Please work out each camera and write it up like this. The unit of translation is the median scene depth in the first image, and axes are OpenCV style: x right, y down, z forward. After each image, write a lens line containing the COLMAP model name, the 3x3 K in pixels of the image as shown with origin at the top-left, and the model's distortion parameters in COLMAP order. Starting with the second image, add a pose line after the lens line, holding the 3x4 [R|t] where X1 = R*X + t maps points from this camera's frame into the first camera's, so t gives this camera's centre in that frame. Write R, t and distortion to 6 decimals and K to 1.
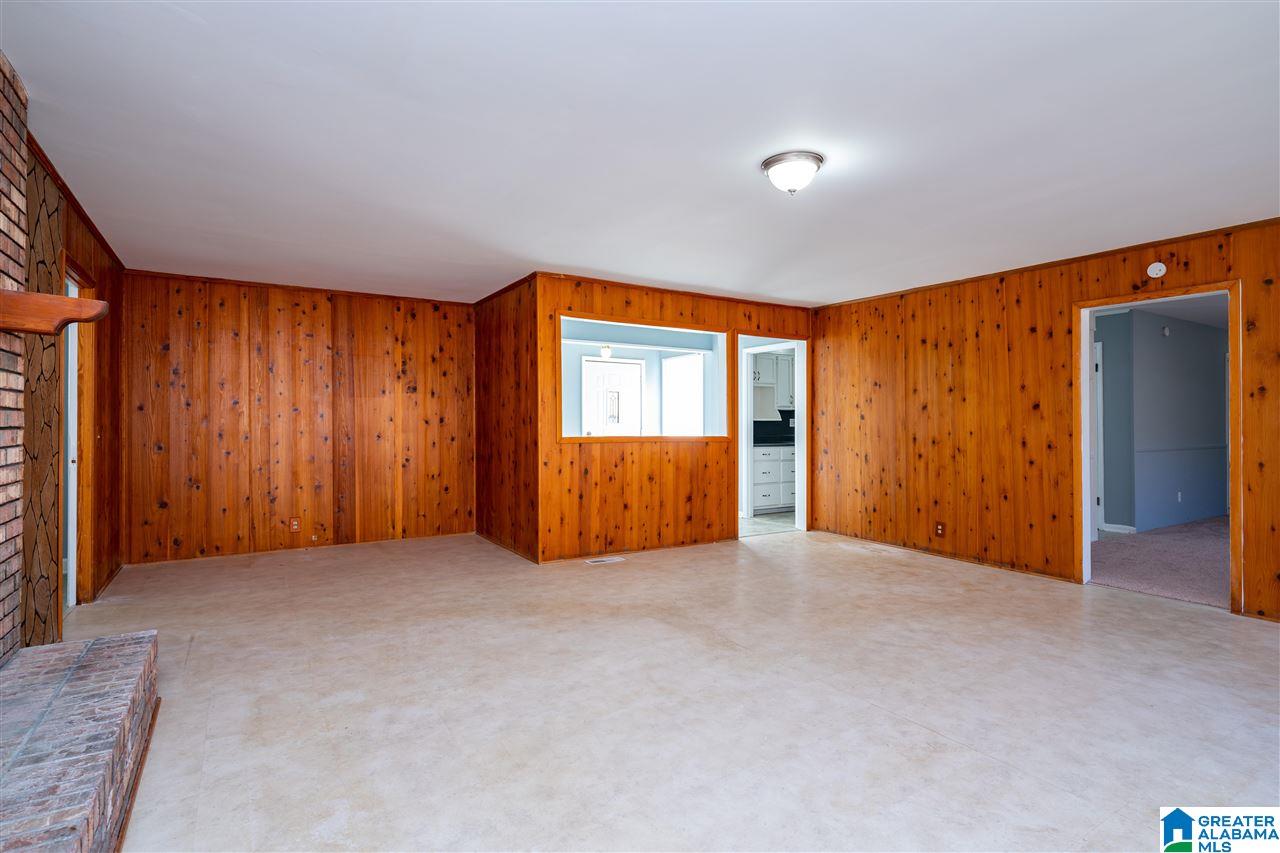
lens RADIAL K [[641.1, 0, 619.0], [0, 641.1, 419.5], [0, 0, 1]] dist [-0.000921, 0.000217]
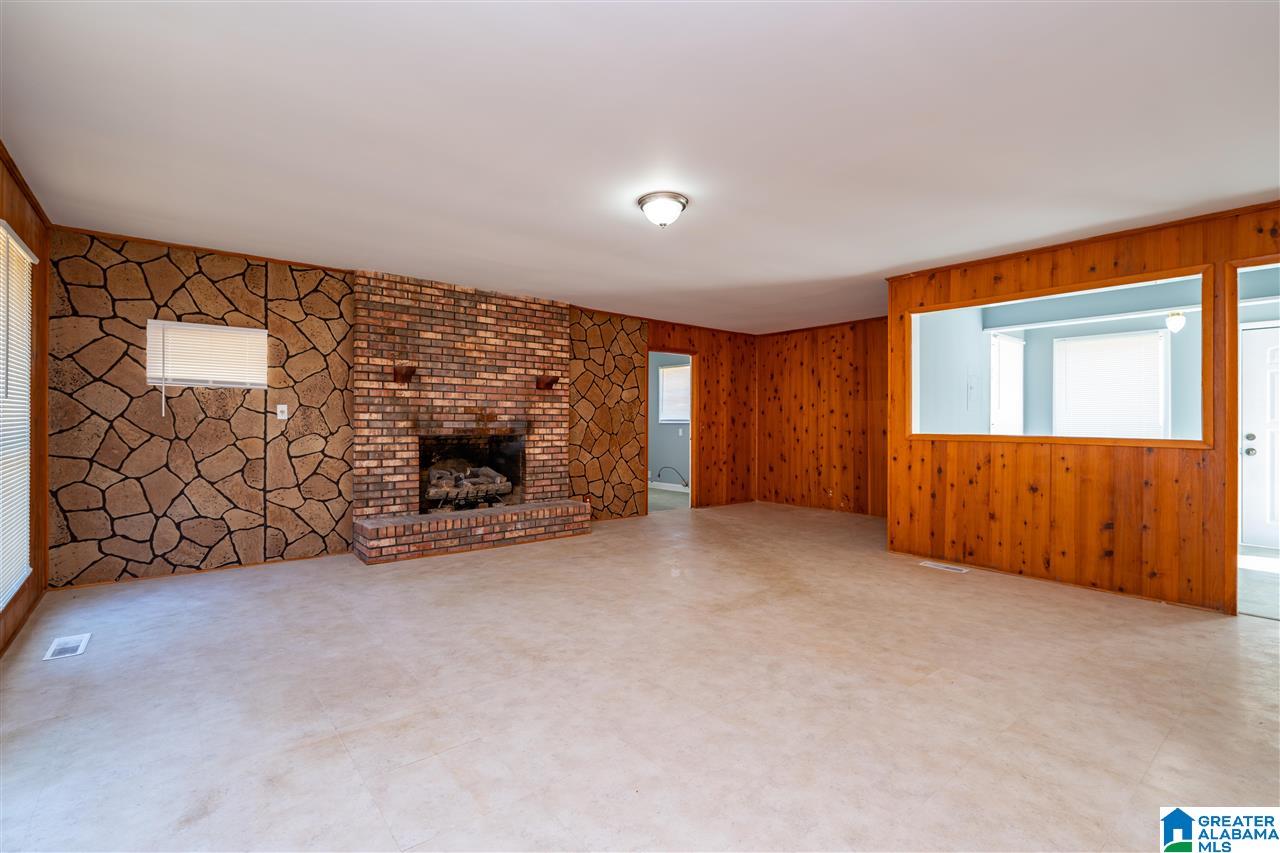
lens RADIAL K [[569.1, 0, 648.4], [0, 569.1, 428.7], [0, 0, 1]] dist [-0.010566, 0.000846]
pose [[0.148966, 0.011084, -0.988780, 0.731019], [0.003187, 0.999927, 0.011689, 0.007132], [0.988837, -0.004892, 0.148920, 0.450621]]
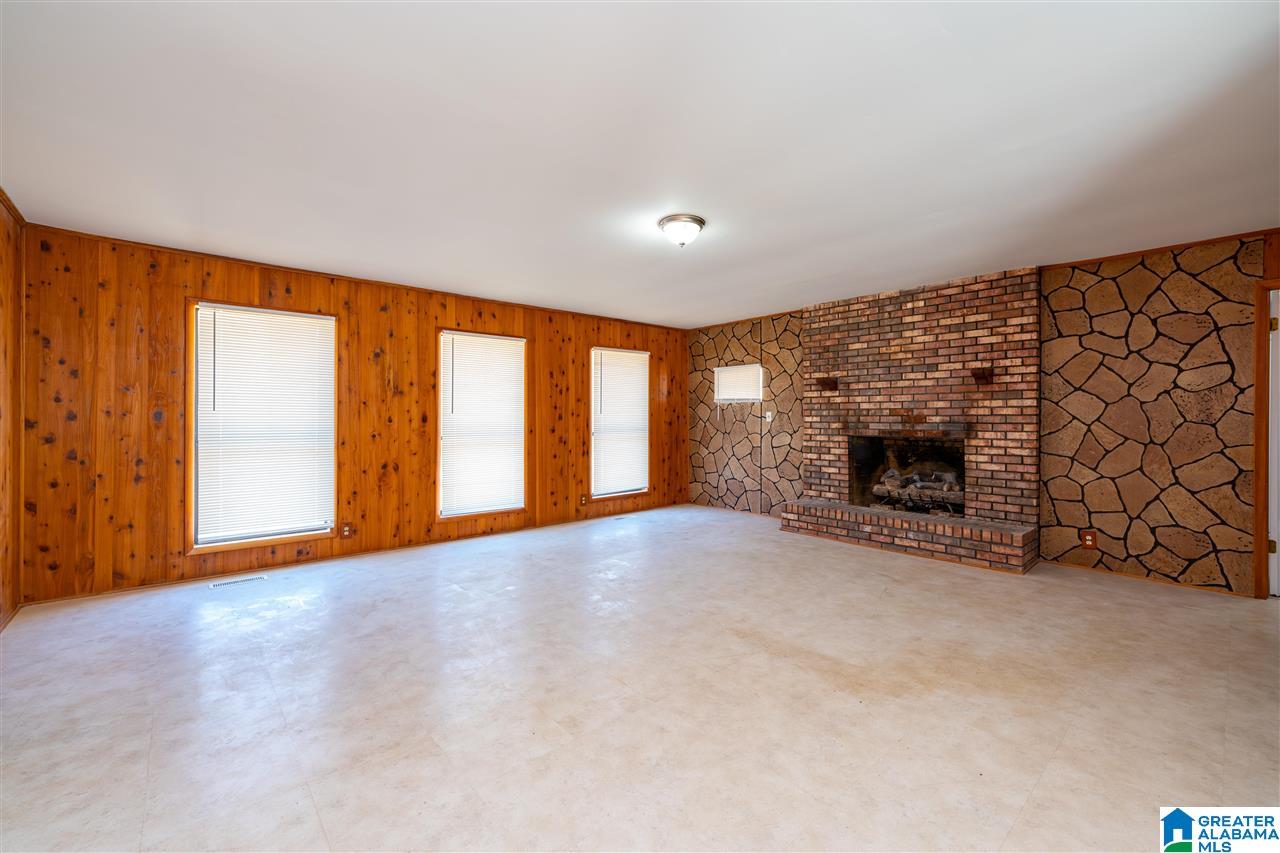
lens RADIAL K [[524.6, 0, 644.0], [0, 524.6, 417.0], [0, 0, 1]] dist [0.020761, -0.000555]
pose [[-0.981377, -0.007527, -0.191944, 0.307280], [-0.004488, 0.999858, -0.016260, 0.011647], [0.192039, -0.015096, -0.981271, 1.134962]]
